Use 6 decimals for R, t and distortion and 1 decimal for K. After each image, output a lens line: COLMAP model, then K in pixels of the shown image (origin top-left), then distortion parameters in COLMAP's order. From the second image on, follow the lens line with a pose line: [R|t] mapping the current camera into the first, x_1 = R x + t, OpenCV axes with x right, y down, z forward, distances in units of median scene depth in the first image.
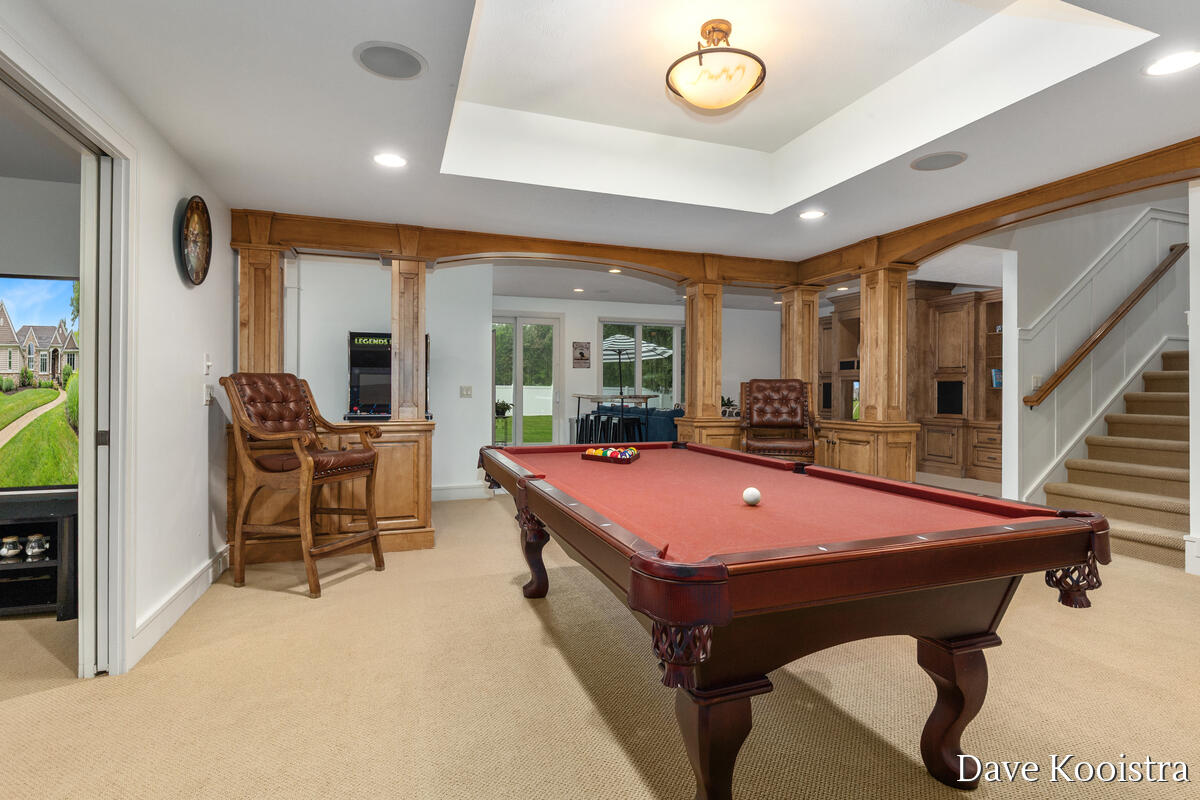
lens RADIAL K [[607.1, 0, 606.1], [0, 607.1, 390.8], [0, 0, 1]] dist [-0.001195, -0.000055]
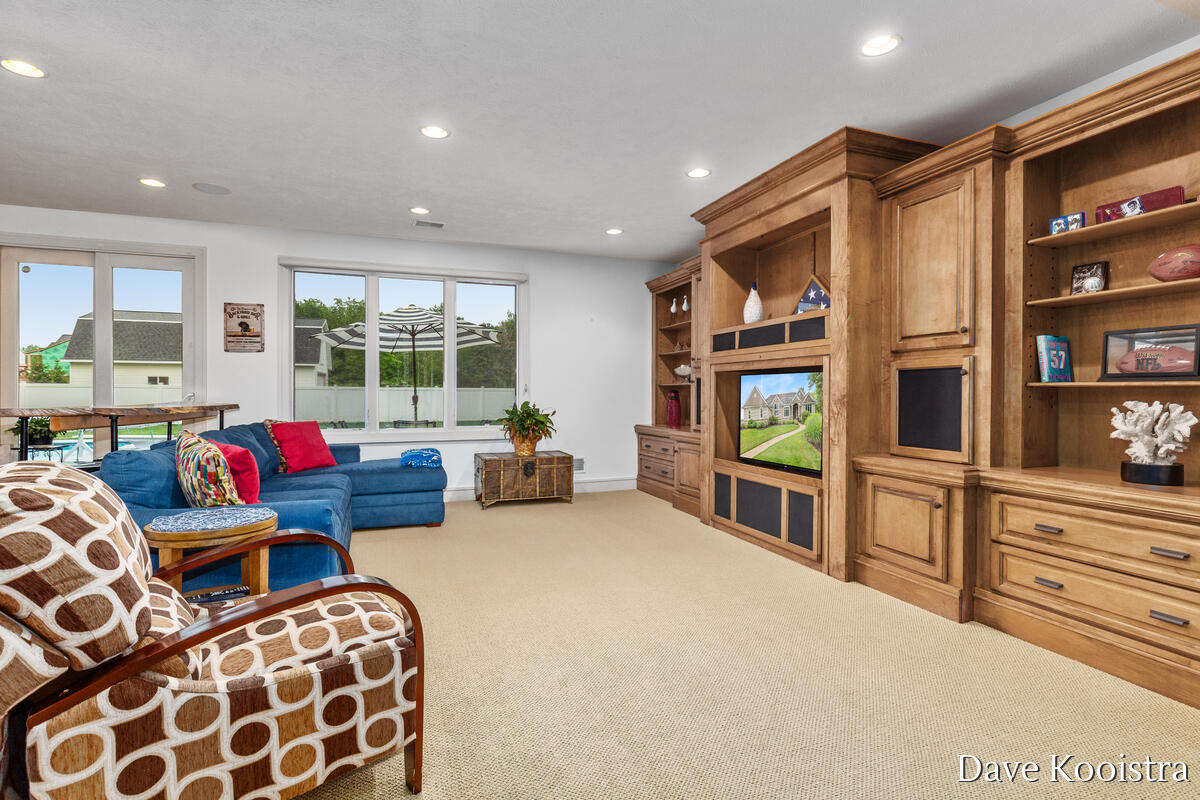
lens RADIAL K [[572.6, 0, 596.7], [0, 572.6, 402.0], [0, 0, 1]] dist [0.000912, 0.000090]
pose [[0.999997, 0.001368, 0.001817, 0.334662], [-0.001381, 0.999974, 0.007117, 0.004124], [-0.001807, -0.007120, 0.999973, 0.599485]]
